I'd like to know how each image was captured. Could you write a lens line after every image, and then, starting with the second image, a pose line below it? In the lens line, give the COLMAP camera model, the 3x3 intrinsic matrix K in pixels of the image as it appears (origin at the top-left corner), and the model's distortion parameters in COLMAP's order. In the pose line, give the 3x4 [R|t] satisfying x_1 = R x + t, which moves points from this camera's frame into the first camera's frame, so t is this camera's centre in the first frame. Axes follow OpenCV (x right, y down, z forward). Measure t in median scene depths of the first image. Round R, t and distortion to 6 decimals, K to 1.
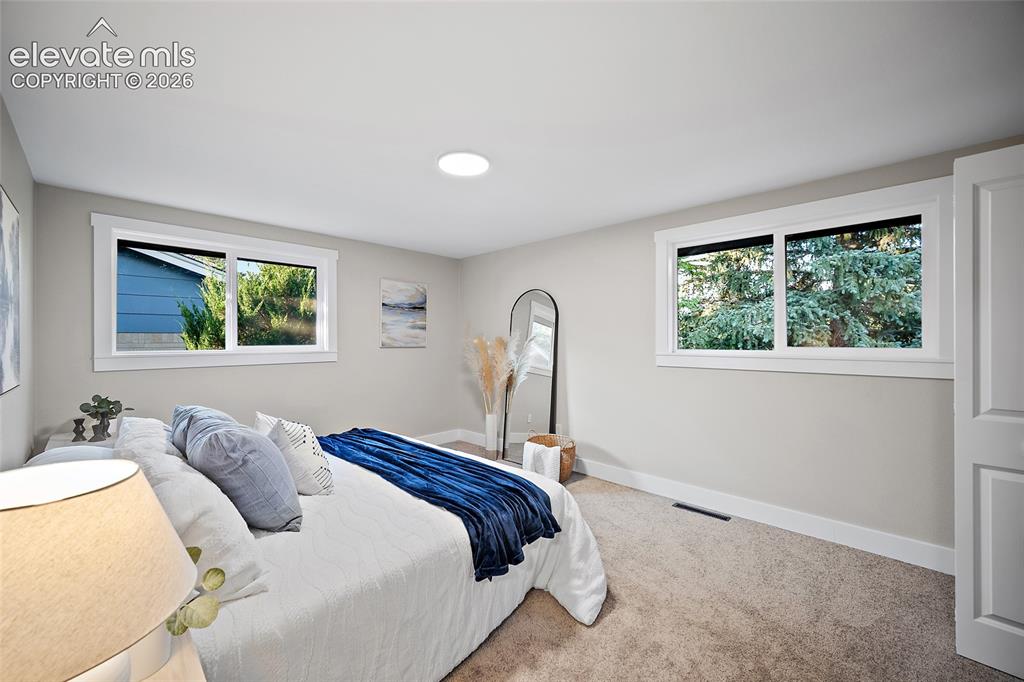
lens RADIAL K [[404.7, 0, 510.2], [0, 404.7, 338.8], [0, 0, 1]] dist [-0.001588, -0.000511]
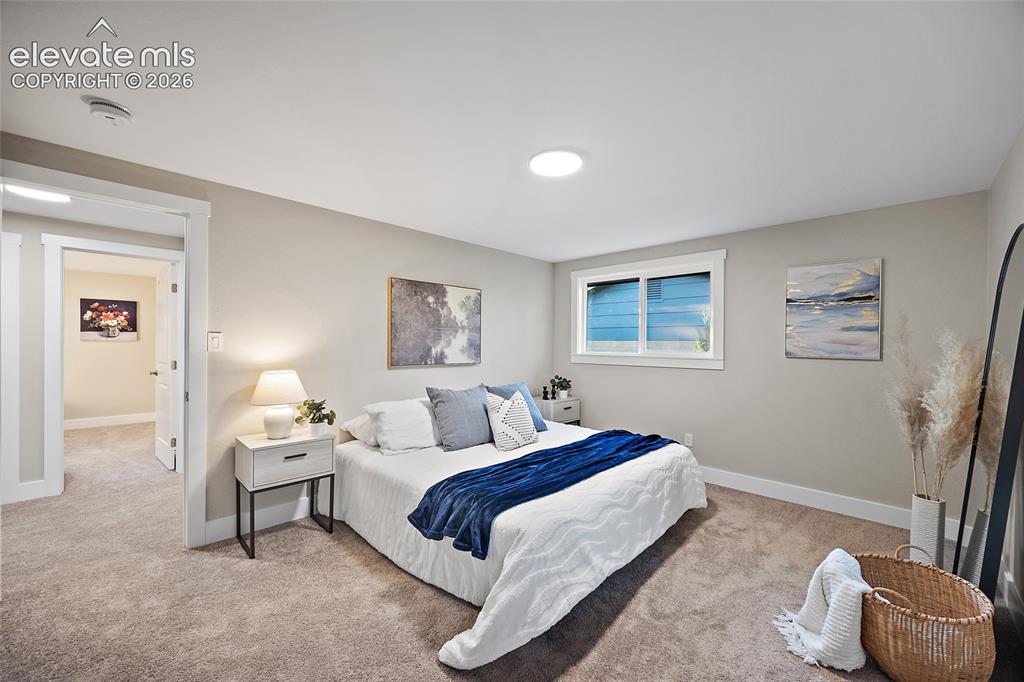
lens RADIAL K [[404.7, 0, 510.5], [0, 404.7, 346.0], [0, 0, 1]] dist [-0.001588, -0.000511]
pose [[-0.029353, 0.005442, -0.999554, 0.445154], [-0.009128, 0.999942, 0.005712, 0.000752], [0.999527, 0.009292, -0.029301, 0.480713]]
